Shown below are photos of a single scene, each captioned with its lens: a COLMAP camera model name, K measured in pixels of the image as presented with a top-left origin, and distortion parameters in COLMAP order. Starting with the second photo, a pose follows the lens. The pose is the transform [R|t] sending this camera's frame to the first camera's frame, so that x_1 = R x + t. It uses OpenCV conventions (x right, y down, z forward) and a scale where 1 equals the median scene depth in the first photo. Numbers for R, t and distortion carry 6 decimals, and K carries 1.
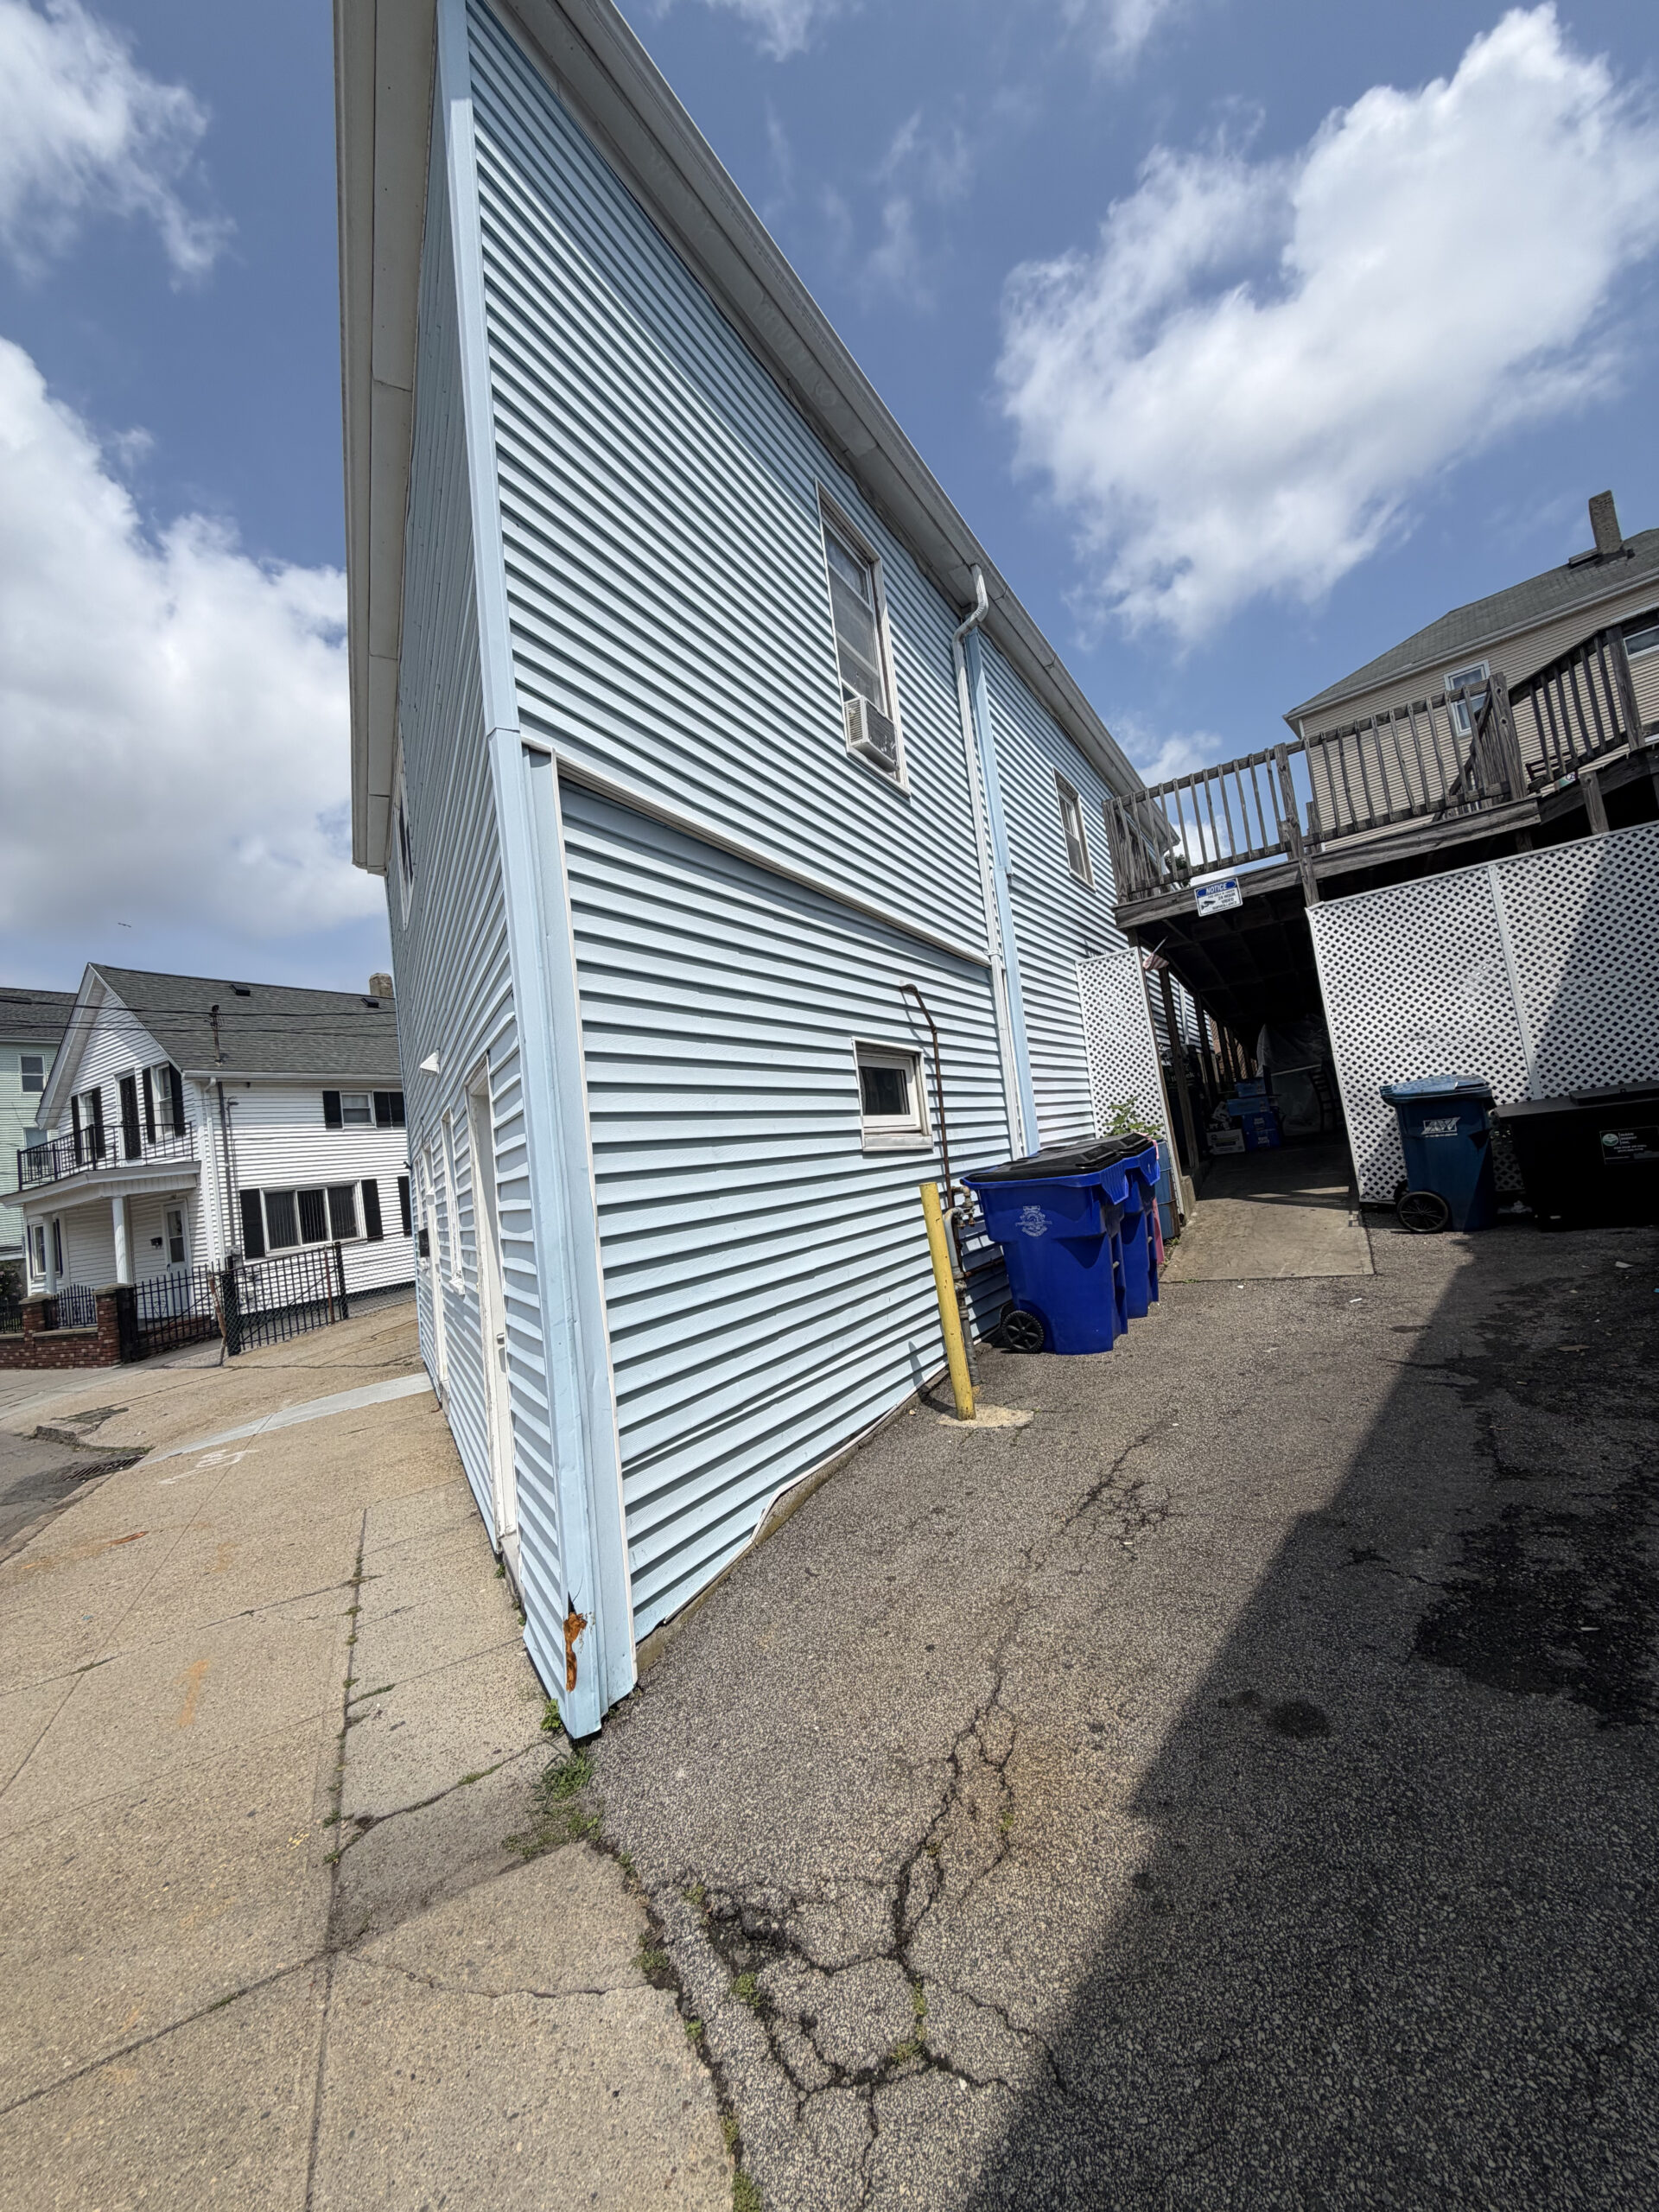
lens RADIAL K [[887.2, 0, 829.2], [0, 887.2, 1104.4], [0, 0, 1]] dist [0.000753, 0.000271]
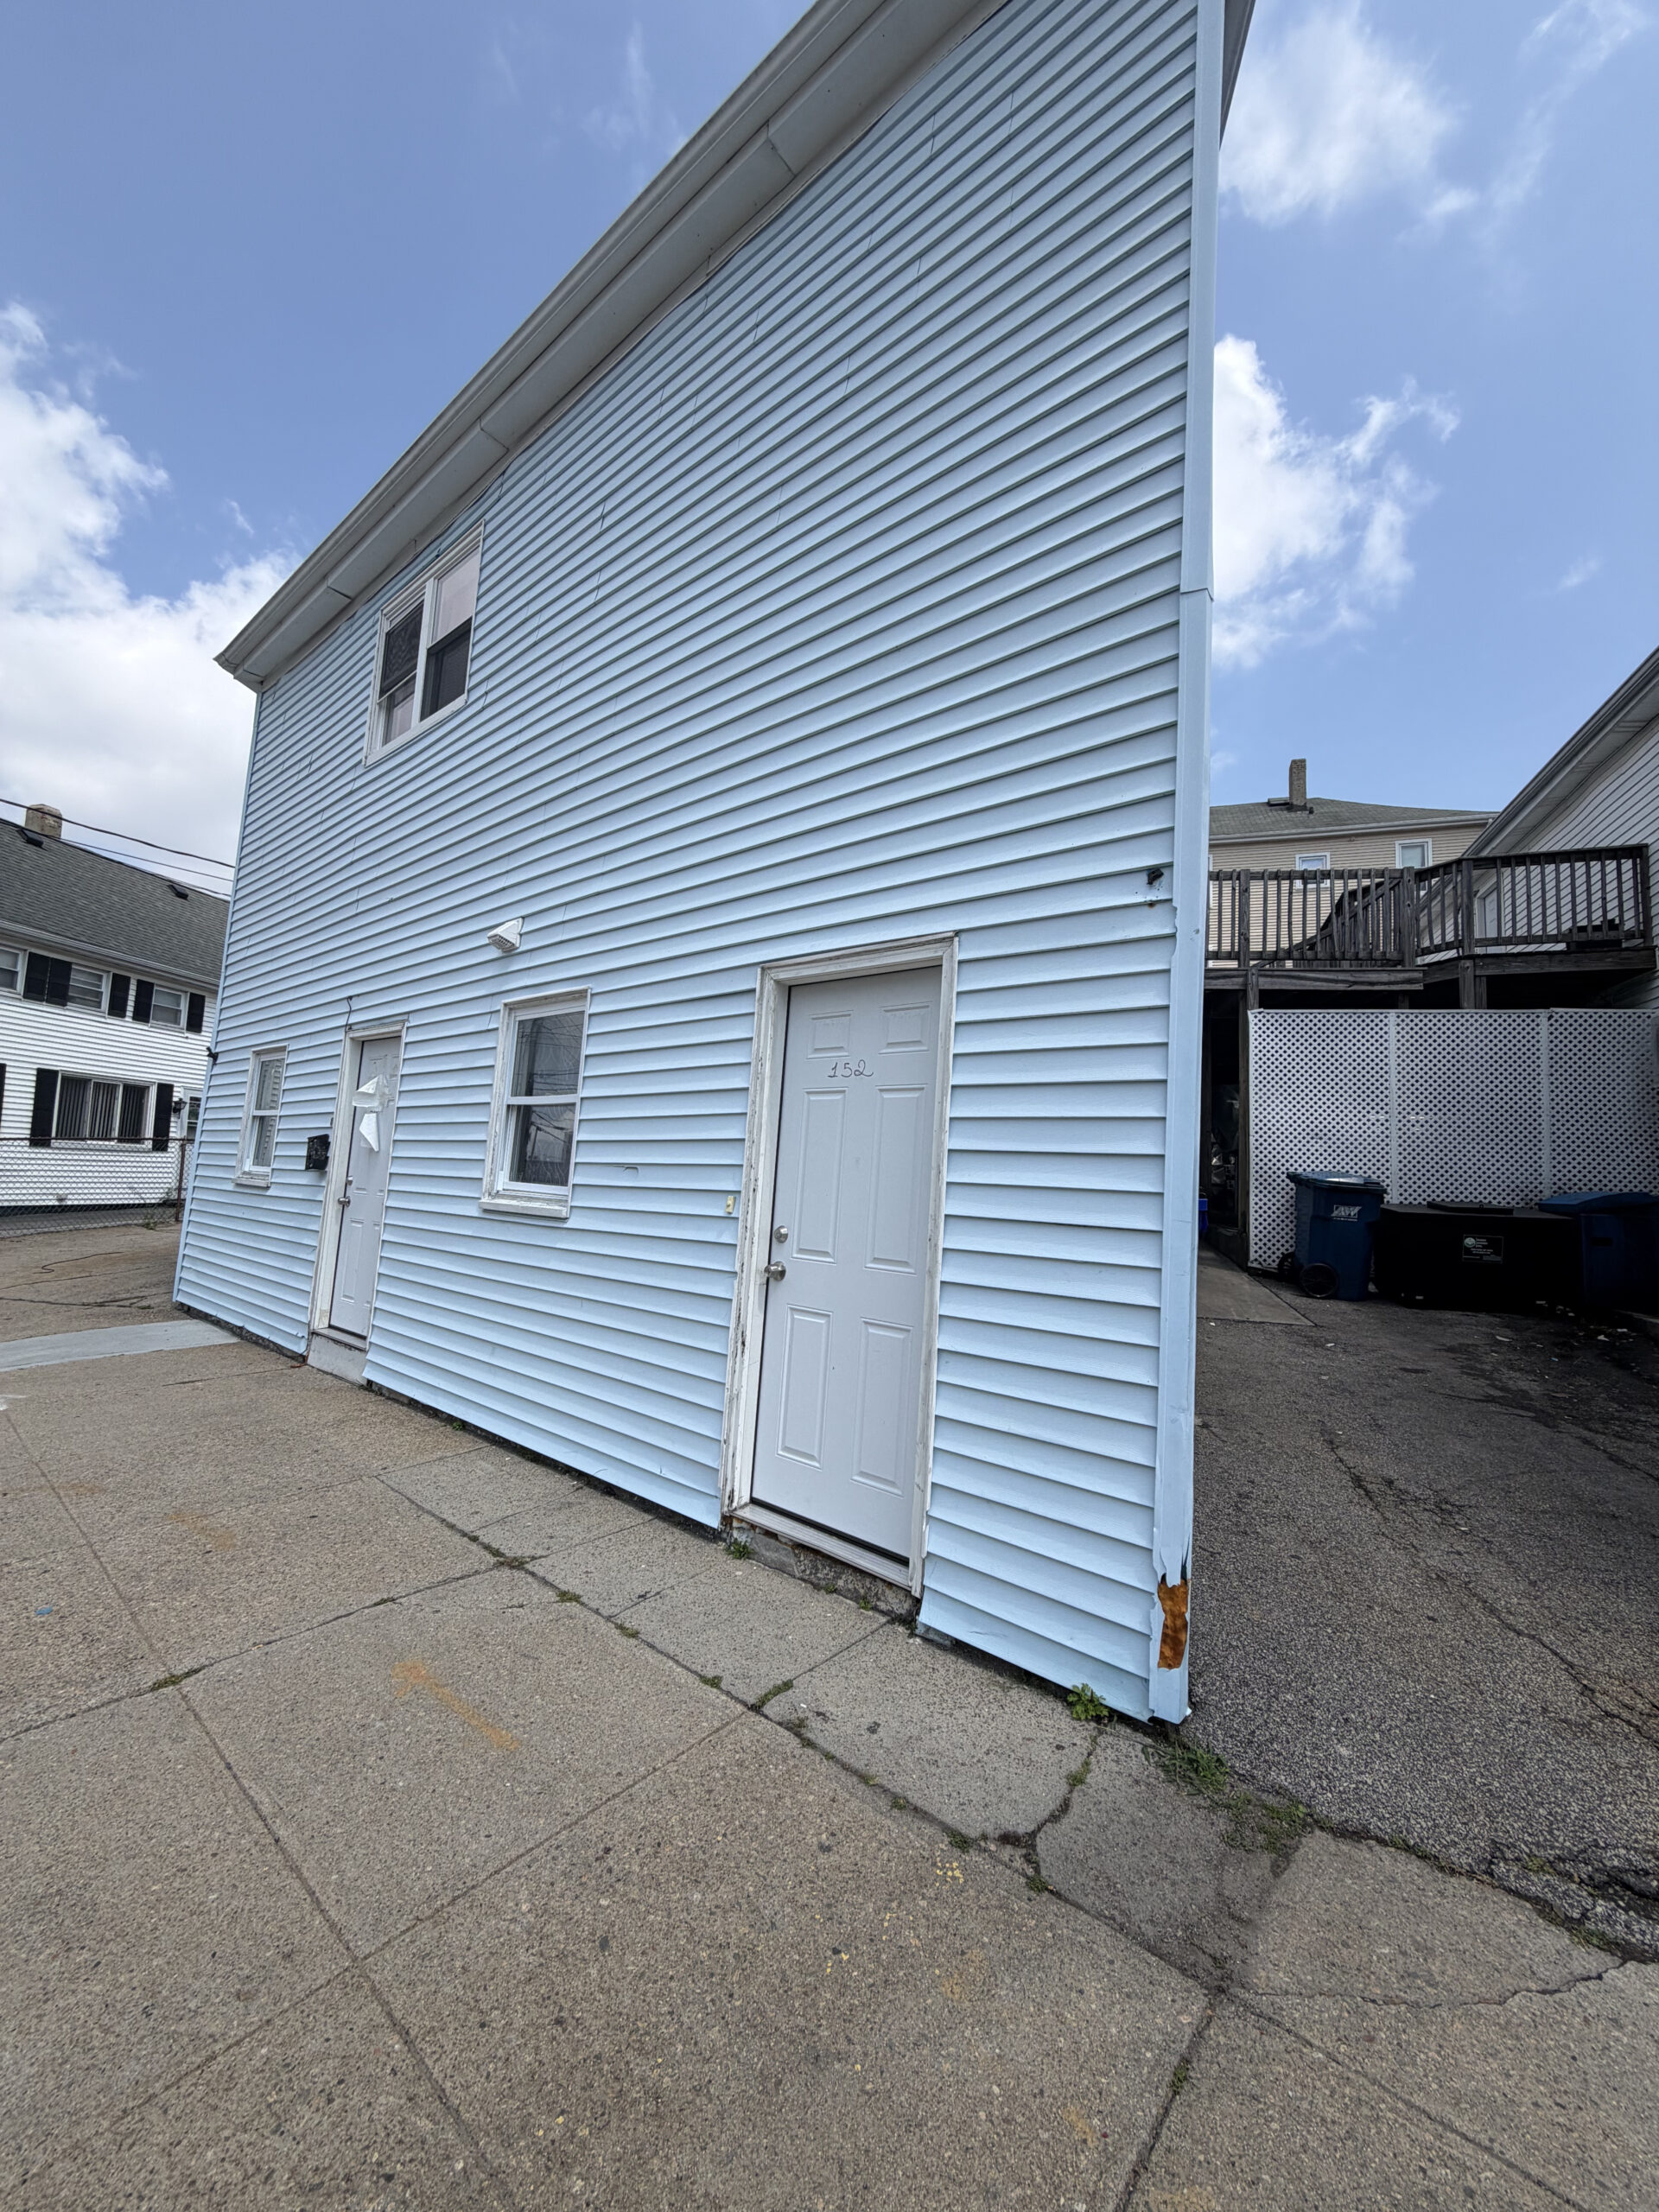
lens RADIAL K [[887.2, 0, 831.6], [0, 887.2, 1103.7], [0, 0, 1]] dist [0.000753, 0.000271]
pose [[0.910848, 0.205884, 0.357726, -0.616827], [-0.194143, 0.978553, -0.068861, 0.149089], [-0.364231, -0.006728, 0.931284, 0.192618]]
